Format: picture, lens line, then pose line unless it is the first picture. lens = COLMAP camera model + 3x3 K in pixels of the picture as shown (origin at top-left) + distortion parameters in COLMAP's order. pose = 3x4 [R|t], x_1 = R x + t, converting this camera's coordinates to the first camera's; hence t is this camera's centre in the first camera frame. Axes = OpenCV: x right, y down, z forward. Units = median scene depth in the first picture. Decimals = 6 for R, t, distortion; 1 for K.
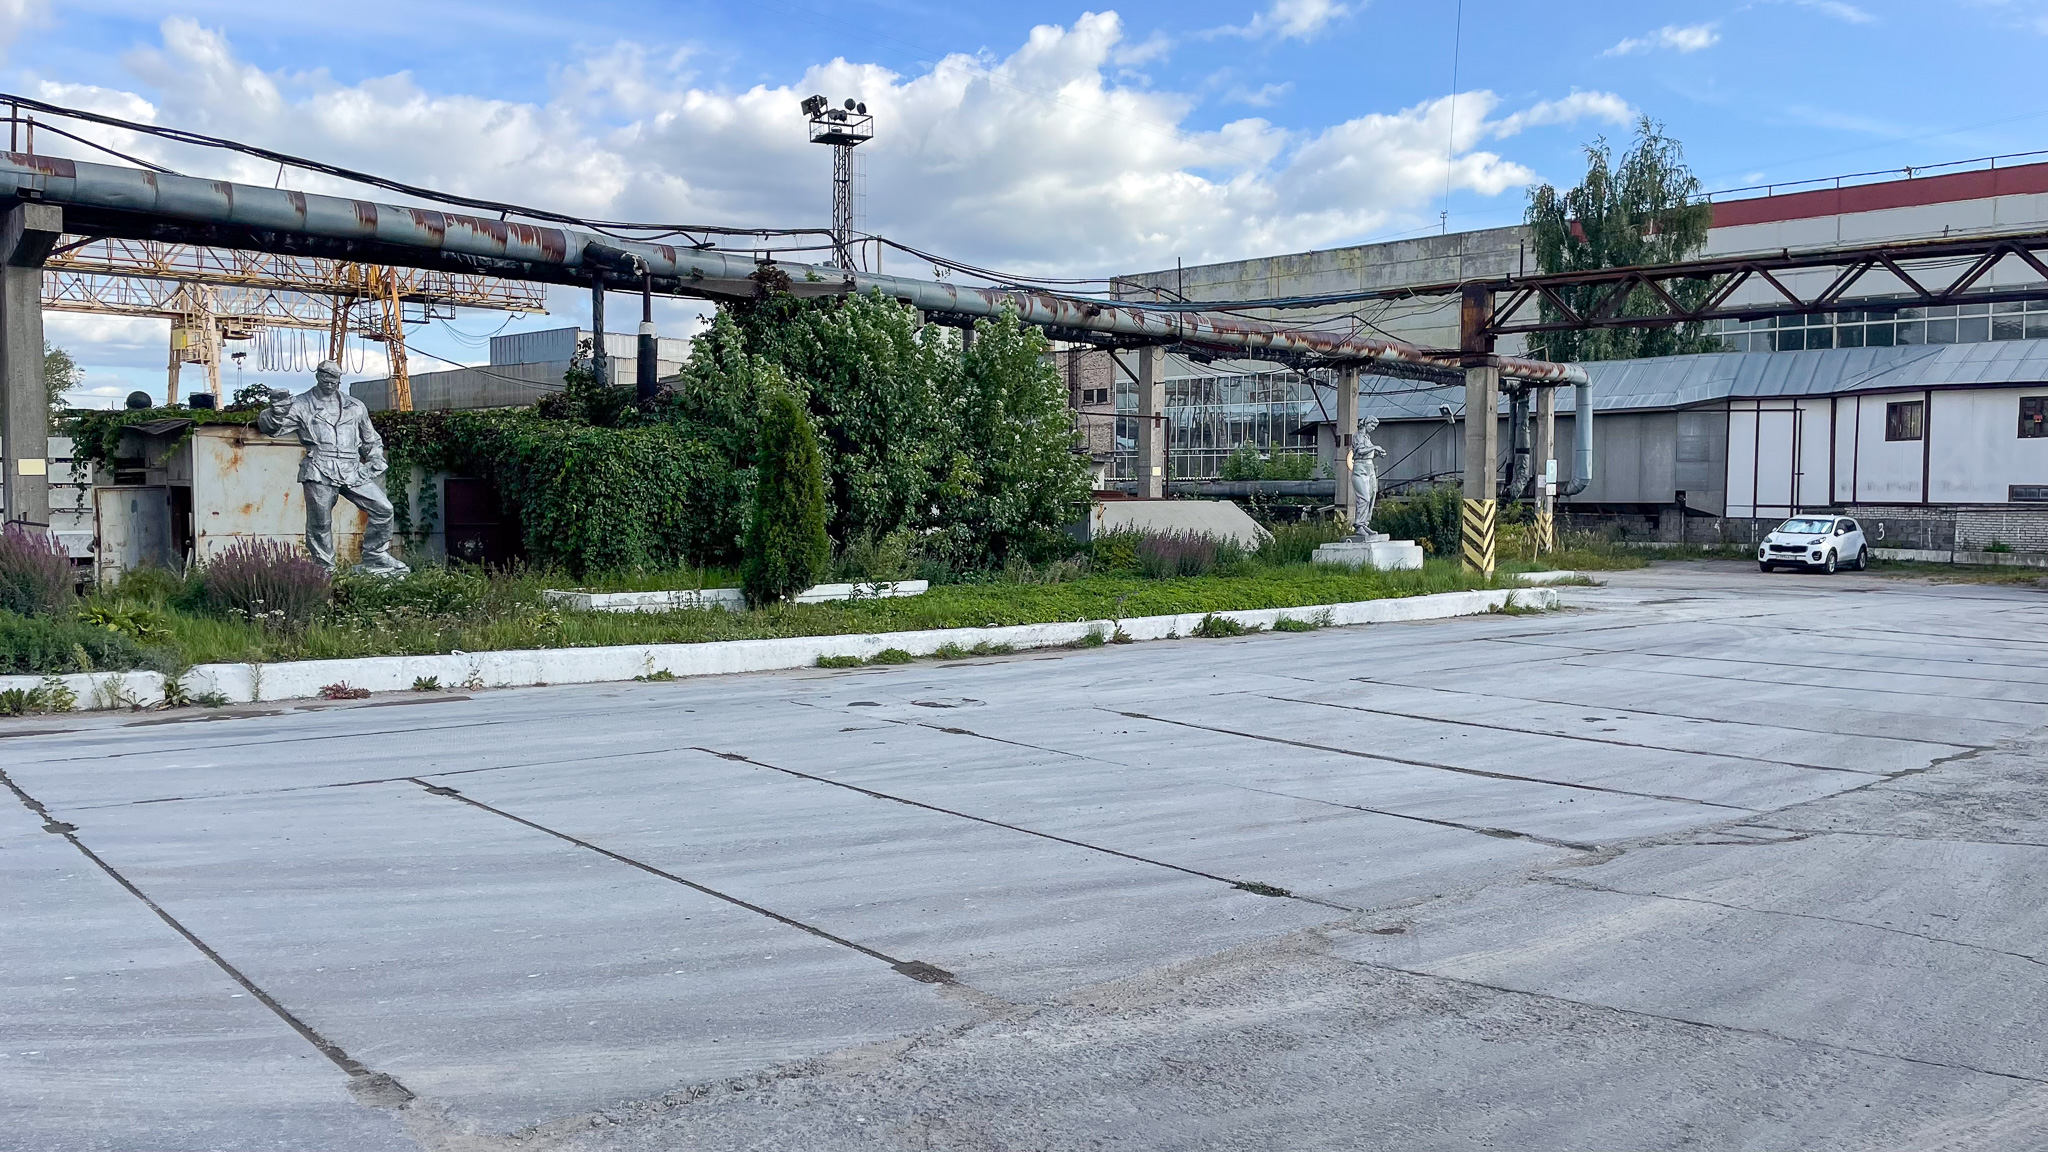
lens RADIAL K [[1597.0, 0, 1016.9], [0, 1597.0, 559.5], [0, 0, 1]] dist [0.200815, -0.200306]
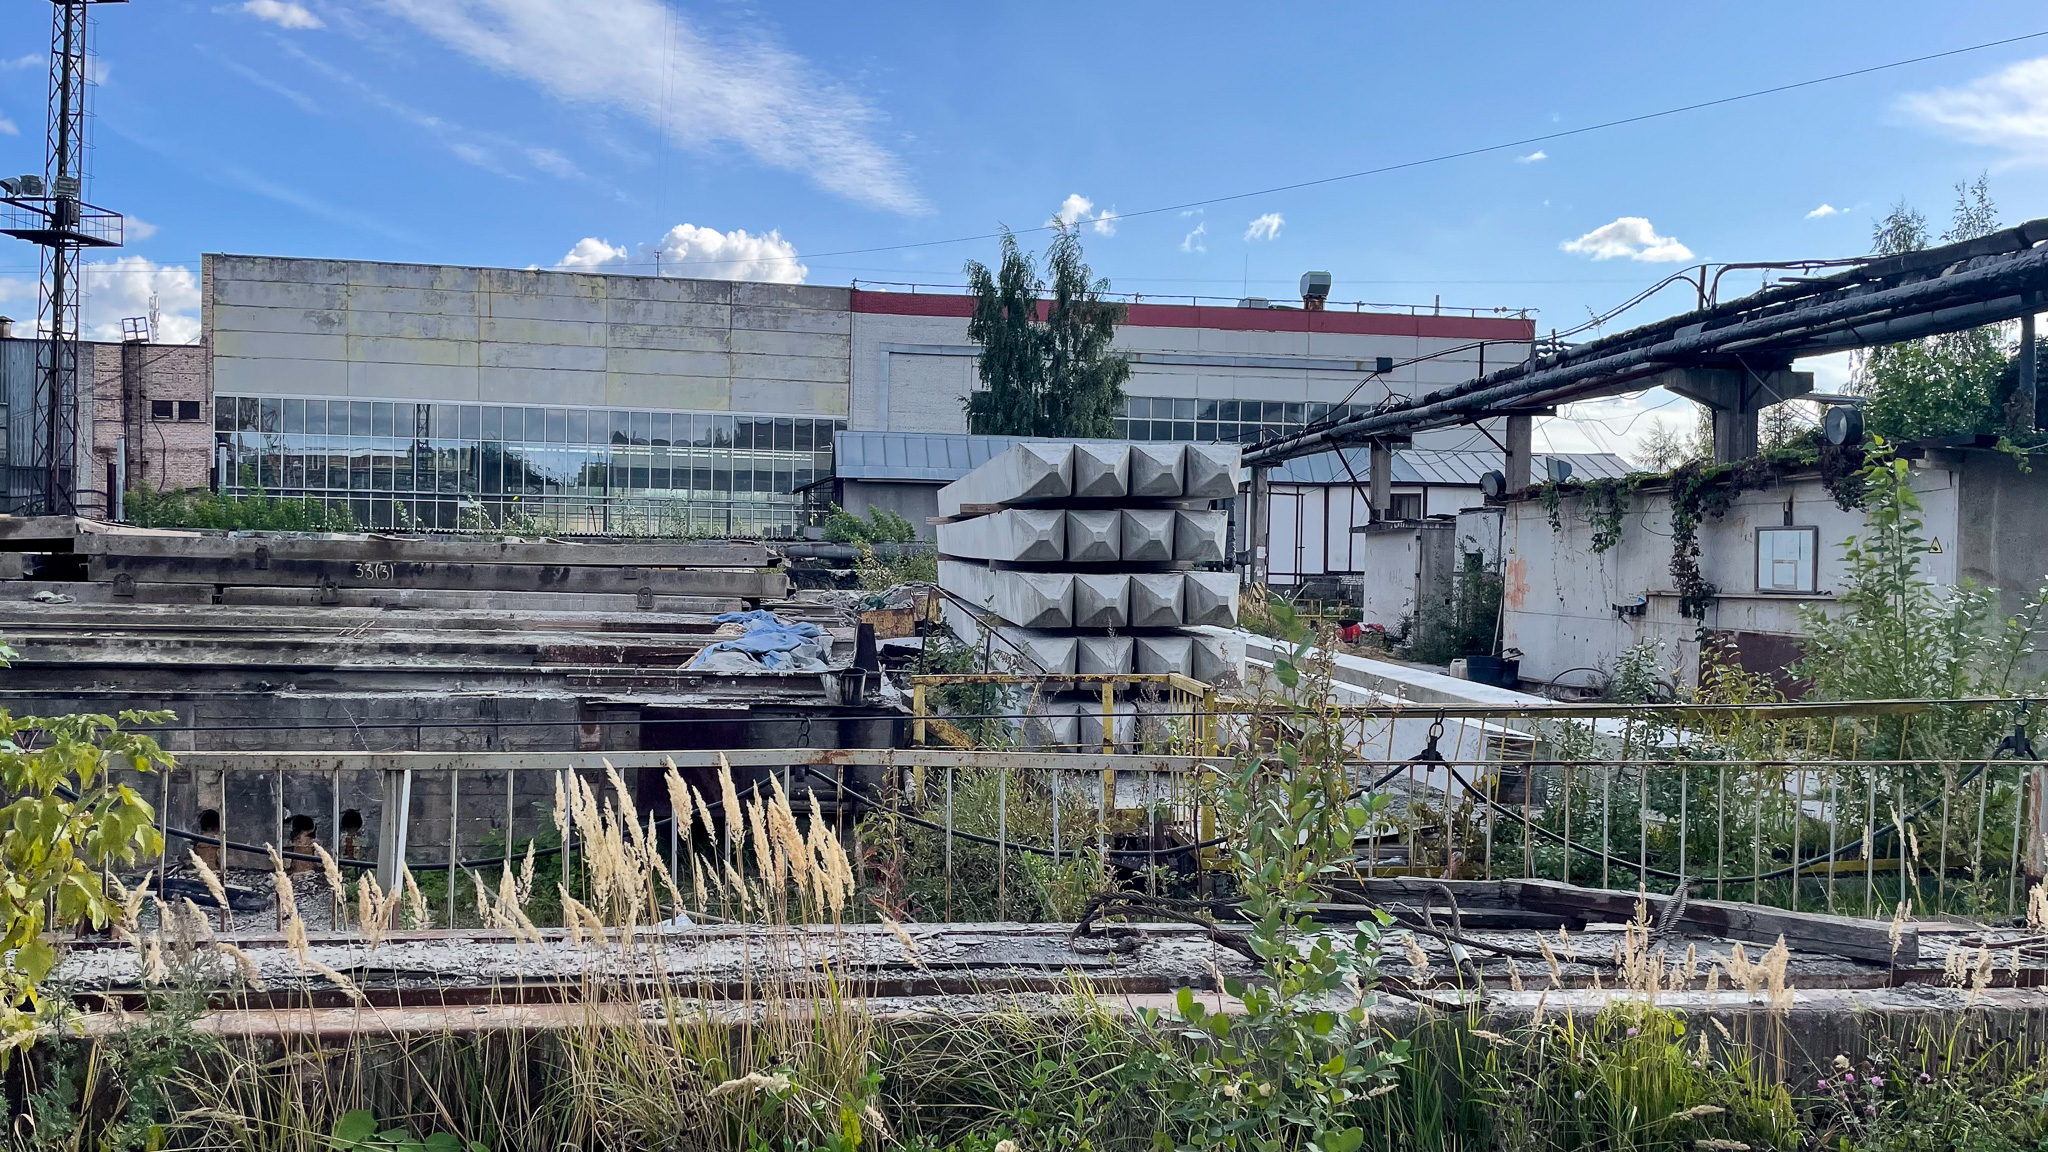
lens RADIAL K [[1597.0, 0, 1016.9], [0, 1597.0, 559.5], [0, 0, 1]] dist [0.200815, -0.200306]
pose [[0.615955, -0.000584, 0.787781, -0.448755], [0.018995, 0.999720, -0.014111, -0.023408], [-0.787552, 0.023656, 0.615793, 0.338654]]
